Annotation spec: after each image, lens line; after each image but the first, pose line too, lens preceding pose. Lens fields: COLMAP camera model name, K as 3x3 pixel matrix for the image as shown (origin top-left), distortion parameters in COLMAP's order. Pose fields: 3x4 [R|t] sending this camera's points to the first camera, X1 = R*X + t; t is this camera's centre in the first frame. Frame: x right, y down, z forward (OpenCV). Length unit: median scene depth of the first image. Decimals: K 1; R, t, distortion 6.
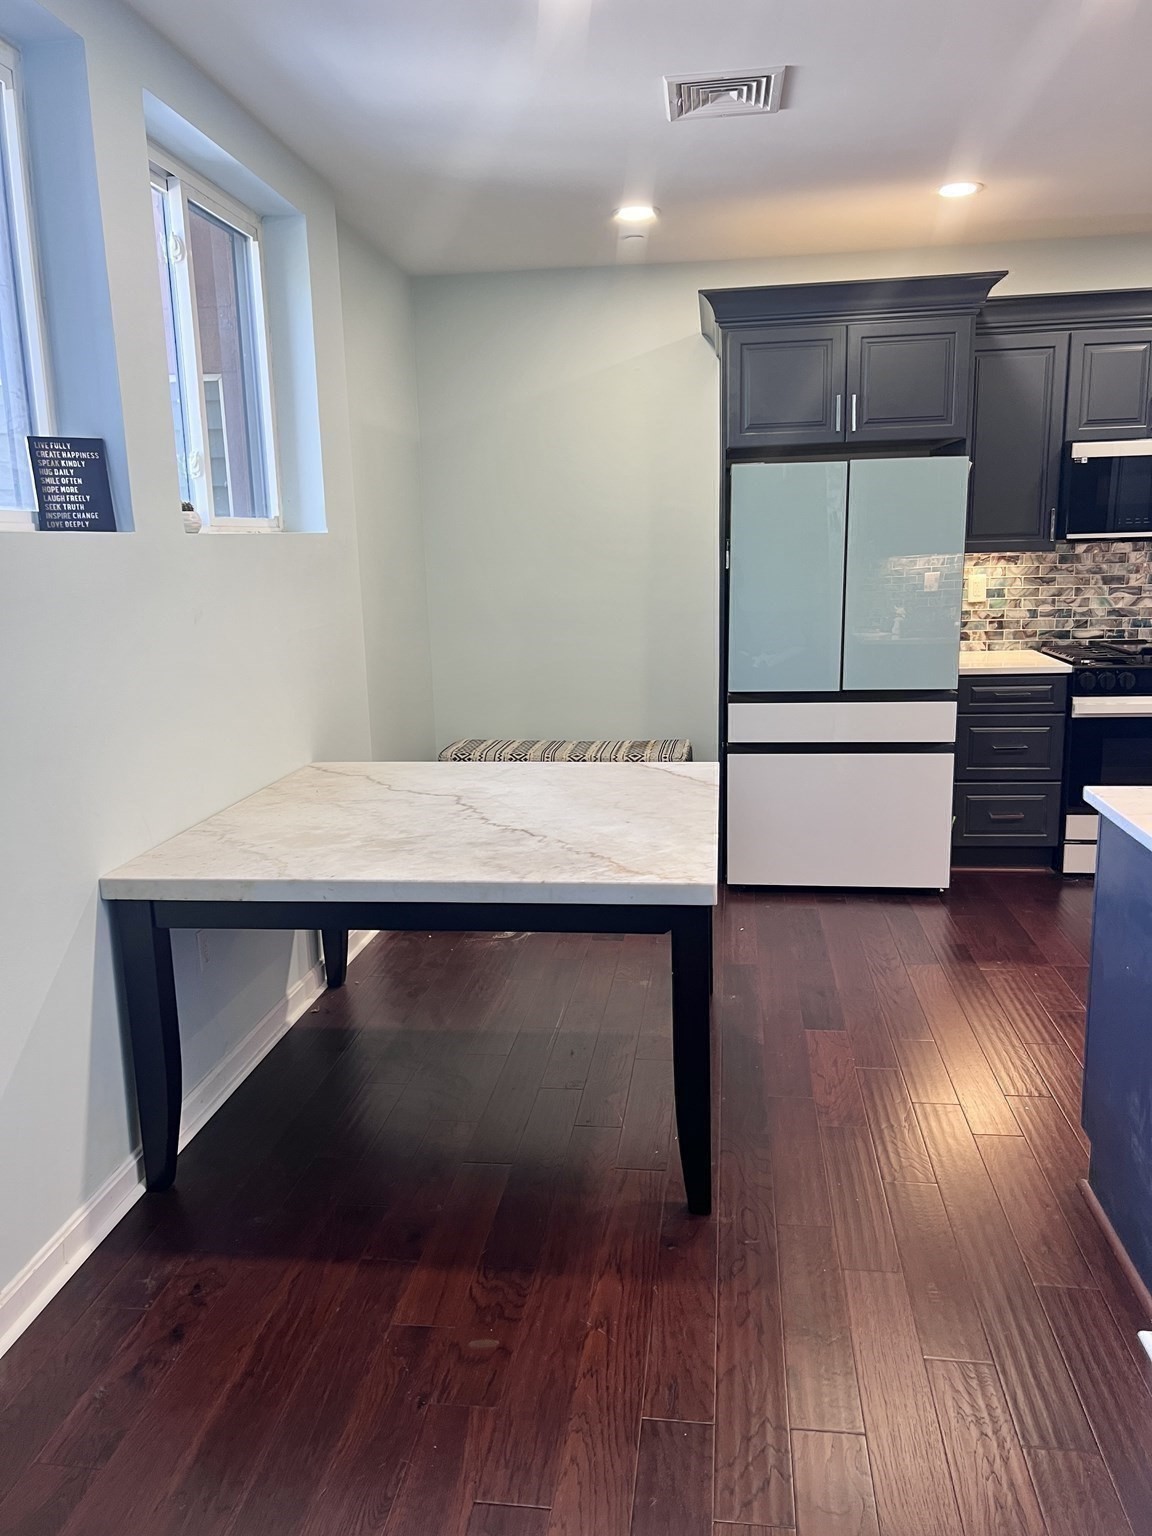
lens RADIAL K [[1147.4, 0, 572.5], [0, 1147.4, 765.8], [0, 0, 1]] dist [0.040184, -0.007379]
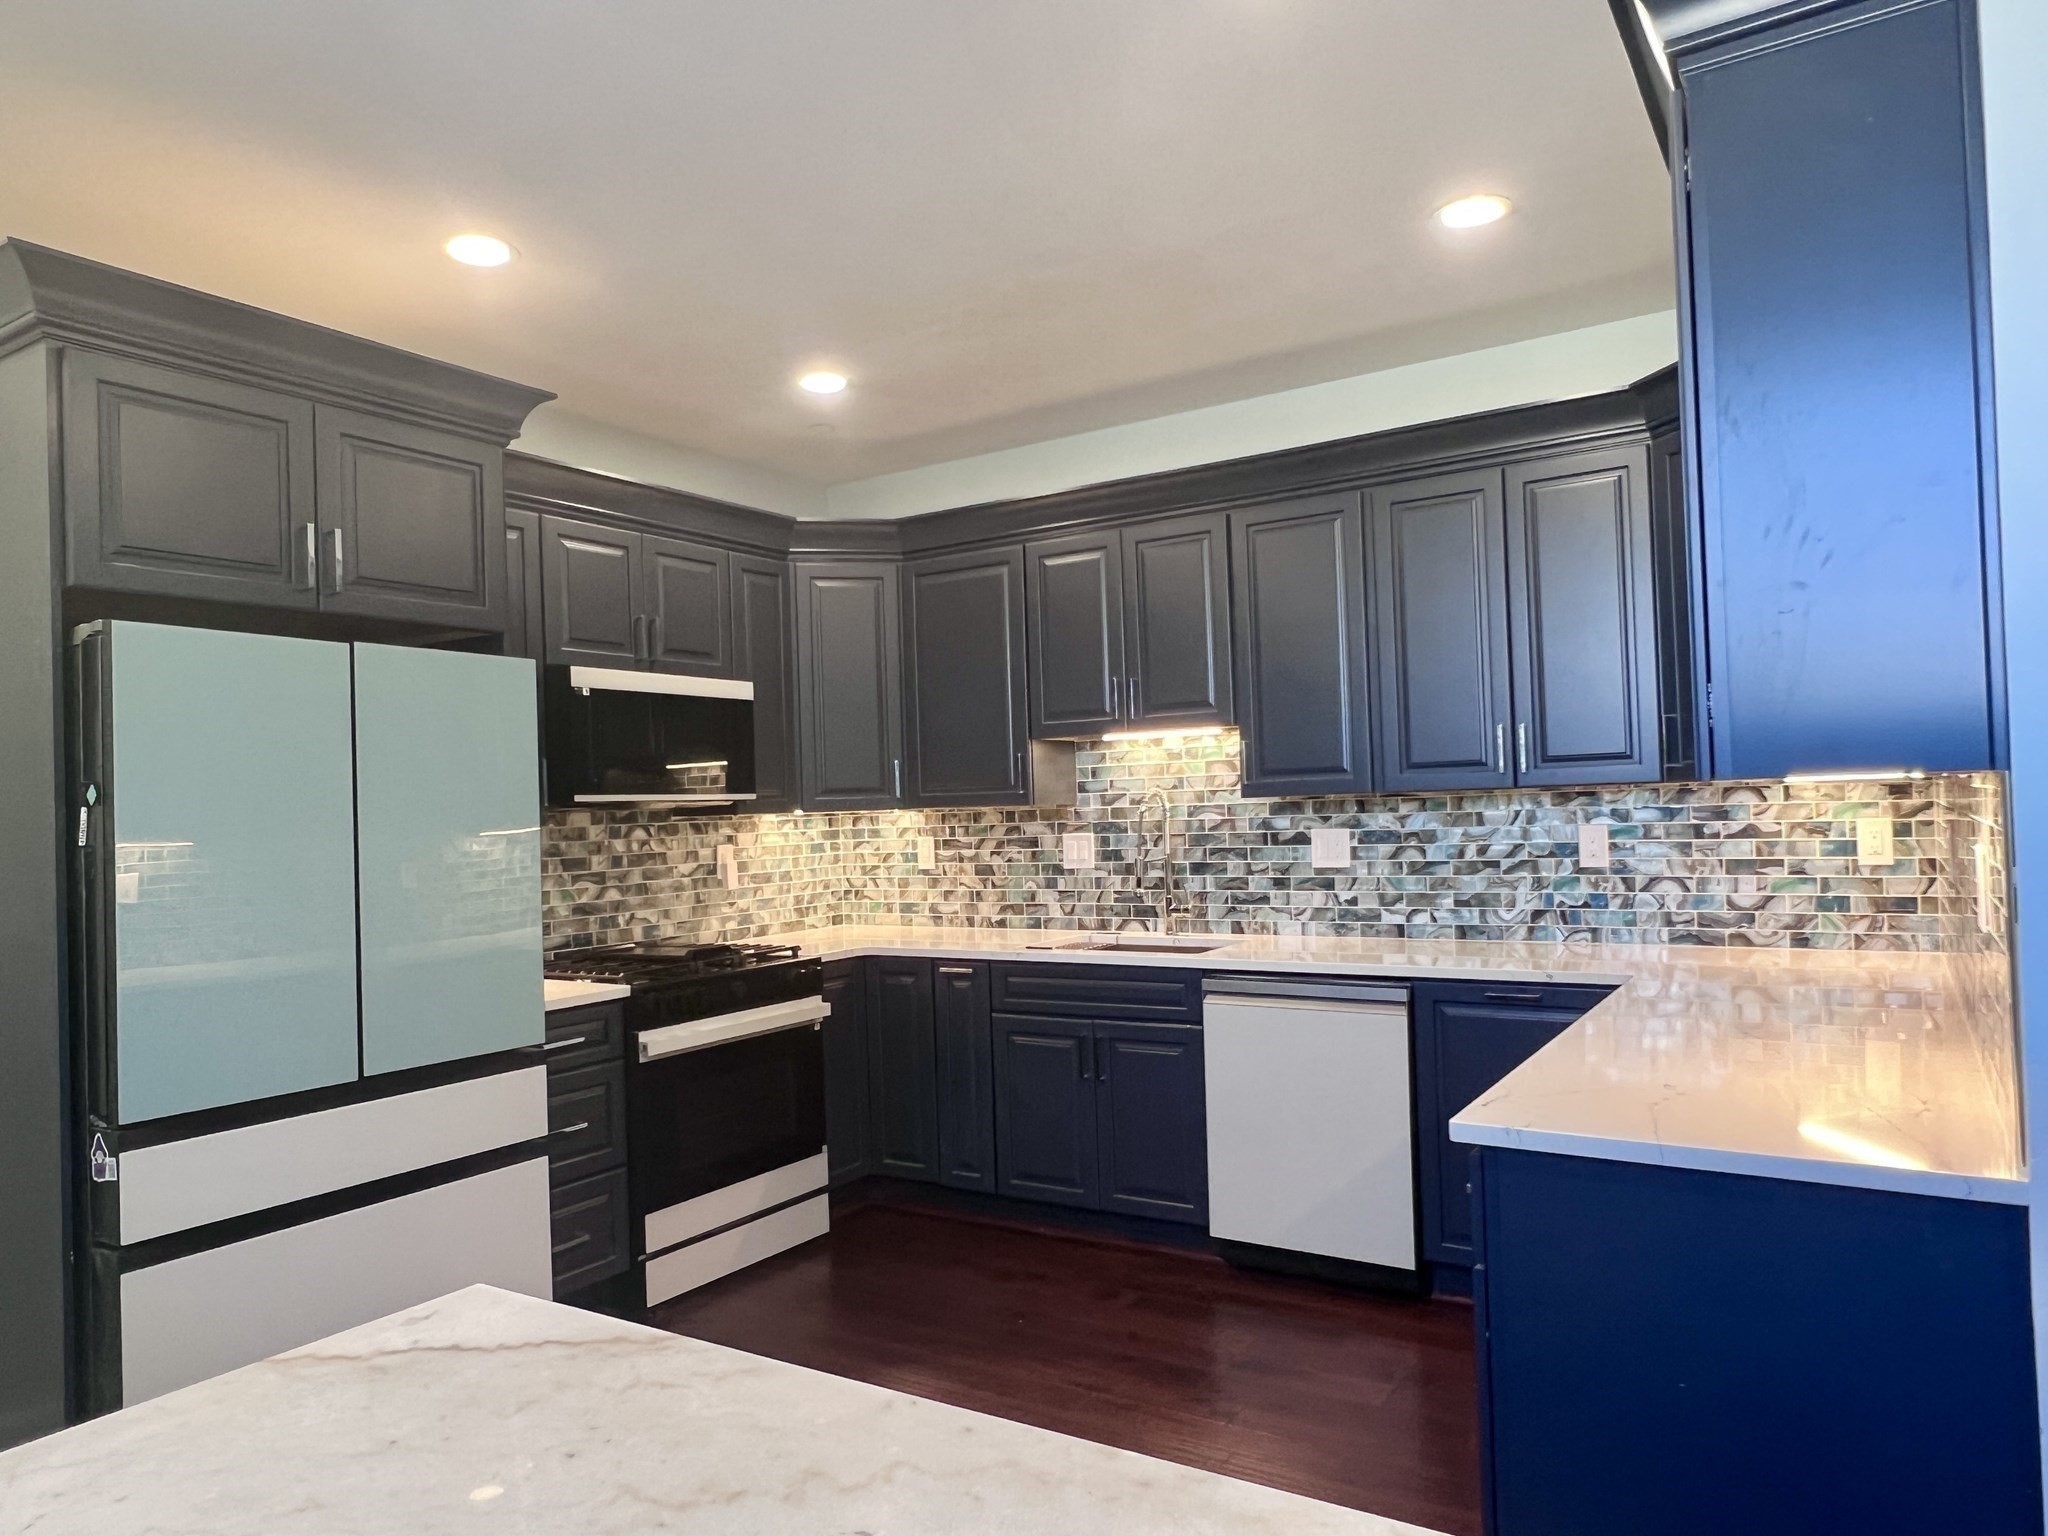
lens RADIAL K [[1342.4, 0, 1014.5], [0, 1342.4, 784.6], [0, 0, 1]] dist [-0.003289, -0.001891]
pose [[0.442013, 0.025567, 0.896644, -0.162167], [0.194893, 0.972978, -0.123819, -0.059101], [-0.875581, 0.229479, 0.425086, 0.443399]]
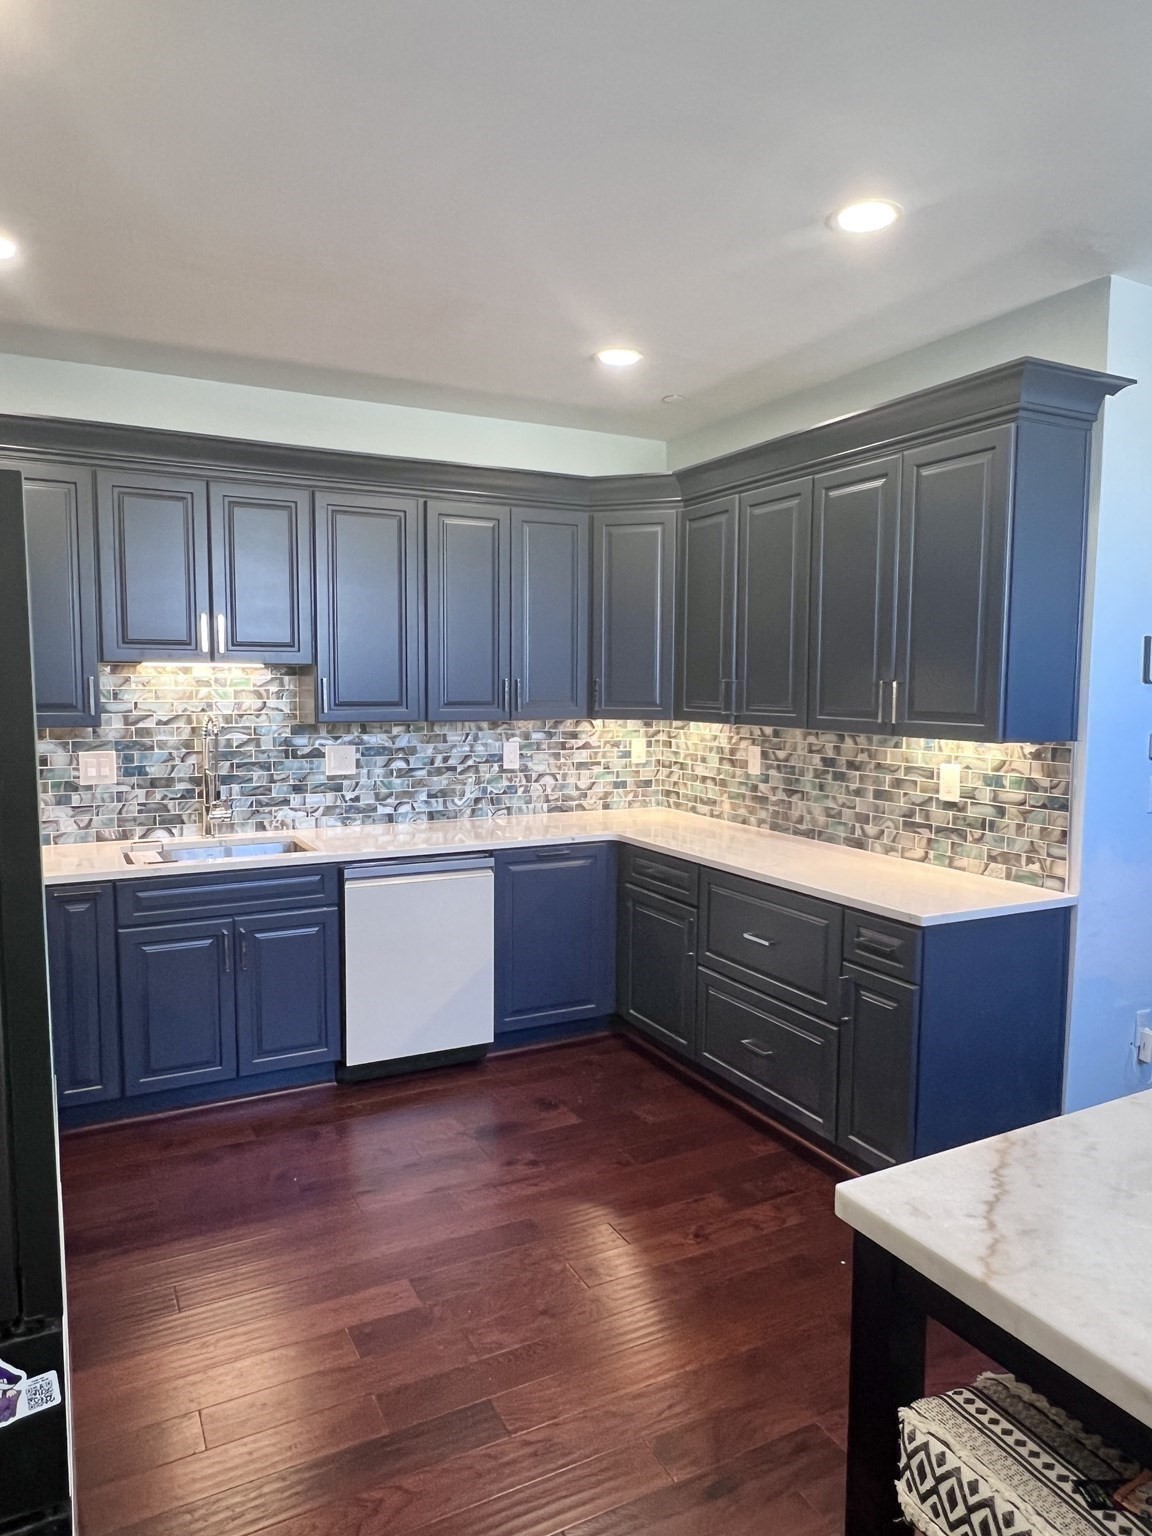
lens RADIAL K [[1006.8, 0, 571.2], [0, 1006.8, 767.4], [0, 0, 1]] dist [-0.003289, -0.001891]
pose [[-0.569676, -0.050048, 0.820344, -0.135488], [0.166558, 0.970402, 0.174867, -0.129643], [-0.804816, 0.236252, -0.544478, 0.701808]]
